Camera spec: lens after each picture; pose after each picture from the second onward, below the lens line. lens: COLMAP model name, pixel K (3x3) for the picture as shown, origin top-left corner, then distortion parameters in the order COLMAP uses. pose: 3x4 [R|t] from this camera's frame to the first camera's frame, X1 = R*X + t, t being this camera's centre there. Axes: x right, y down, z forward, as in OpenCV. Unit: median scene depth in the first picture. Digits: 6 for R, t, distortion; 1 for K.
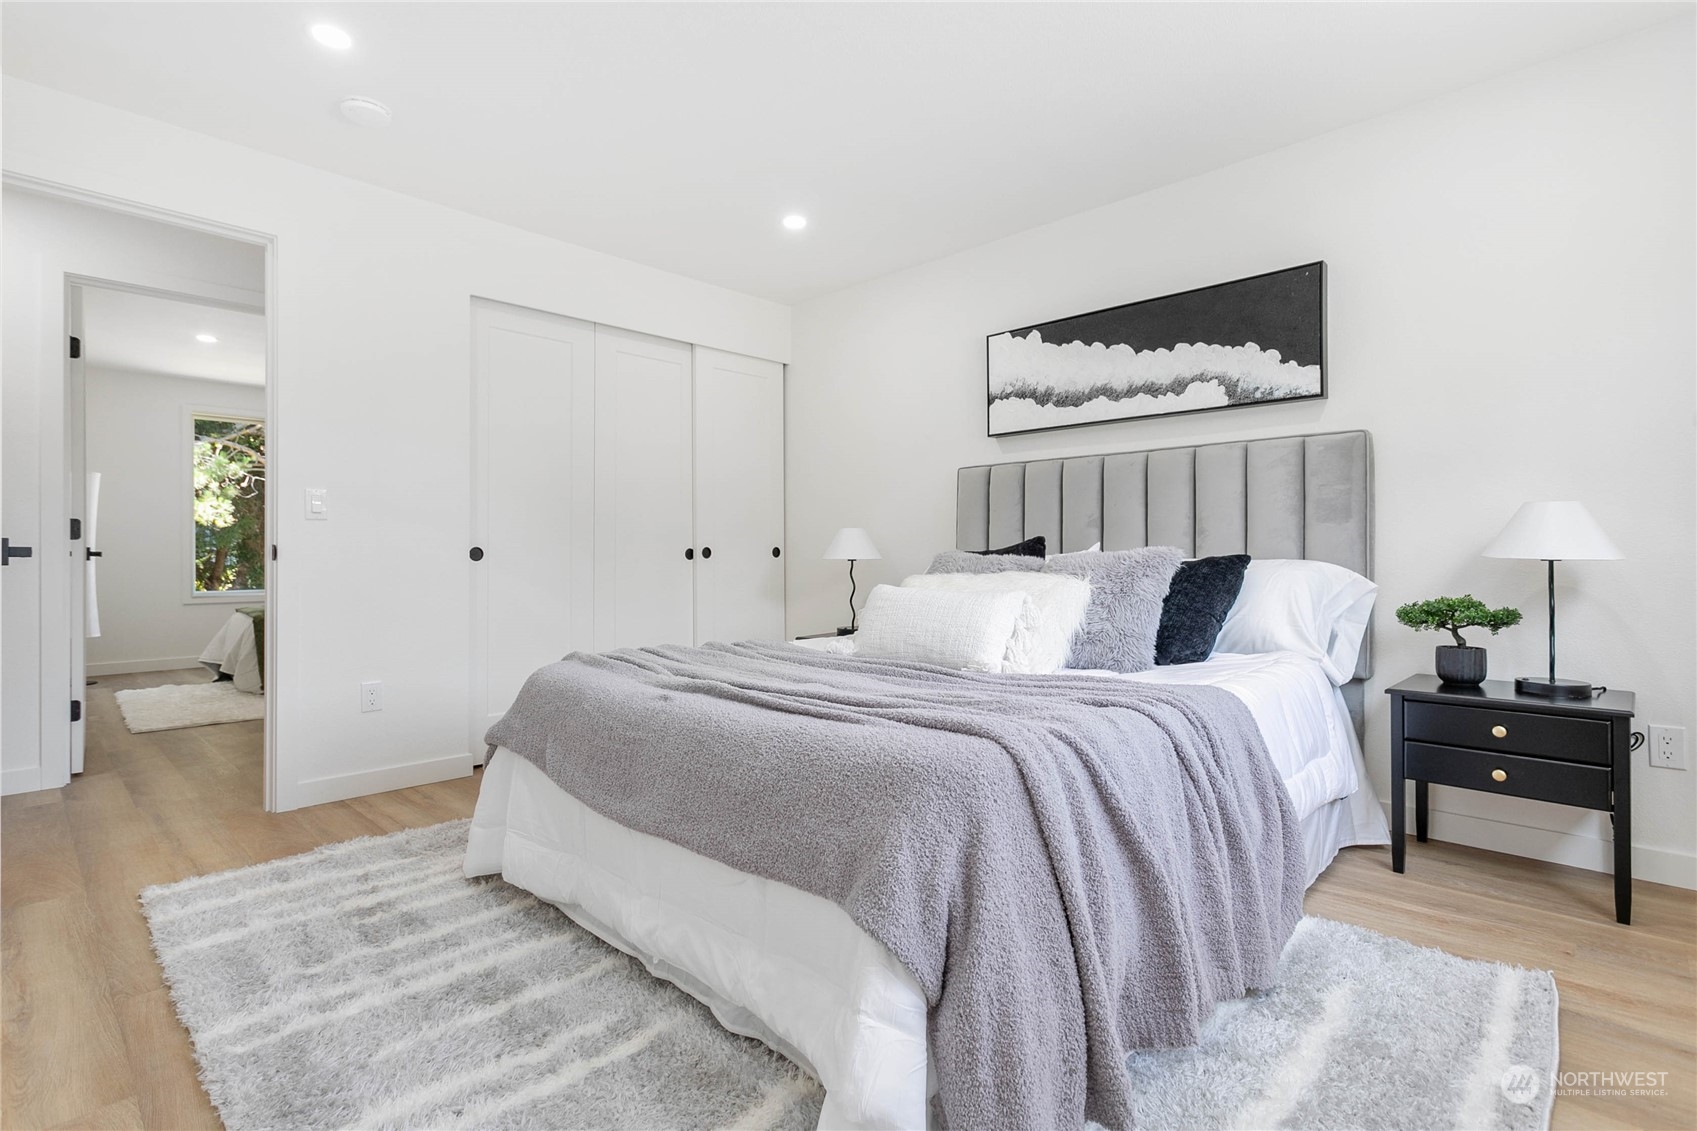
lens RADIAL K [[837.7, 0, 857.5], [0, 837.7, 569.3], [0, 0, 1]] dist [-0.002449, 0.003094]
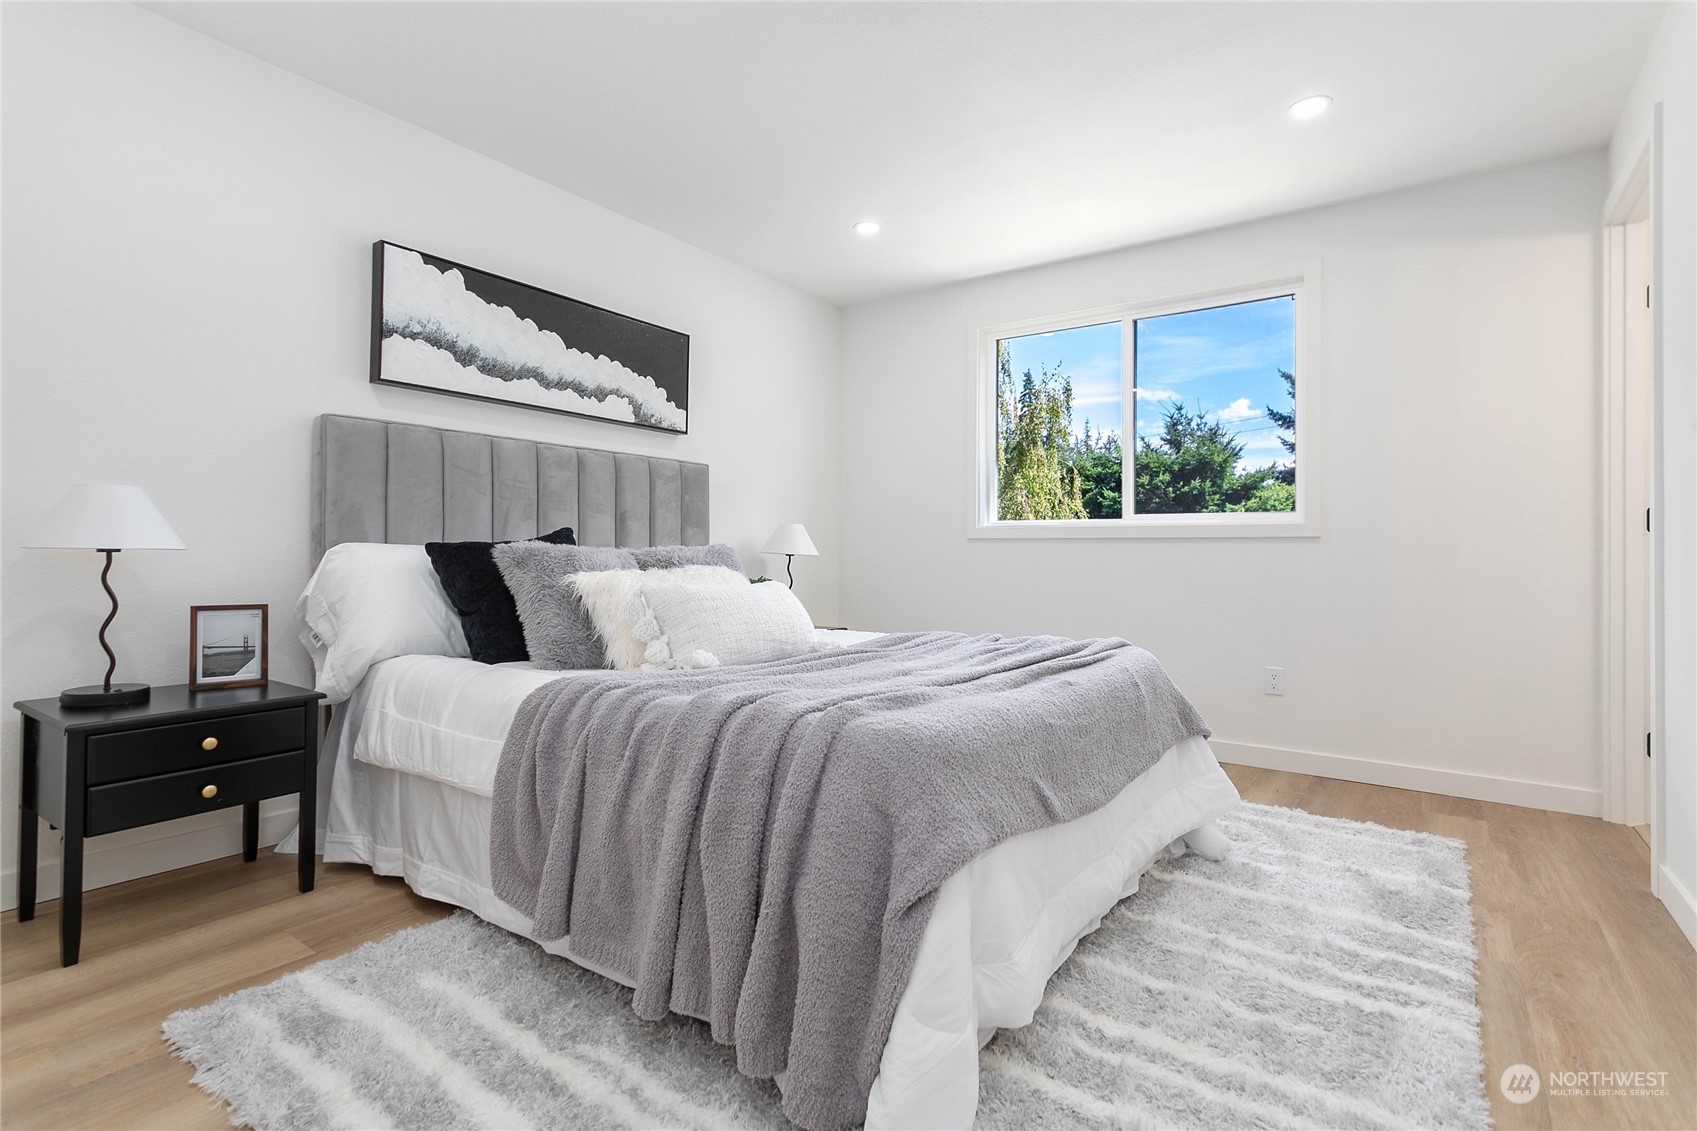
lens RADIAL K [[837.7, 0, 850.4], [0, 837.7, 554.2], [0, 0, 1]] dist [-0.002449, 0.003094]
pose [[-0.167127, 0.009325, 0.985891, -0.691291], [0.013749, 0.999880, -0.007127, -0.001312], [-0.985840, 0.012364, -0.167235, 0.826947]]
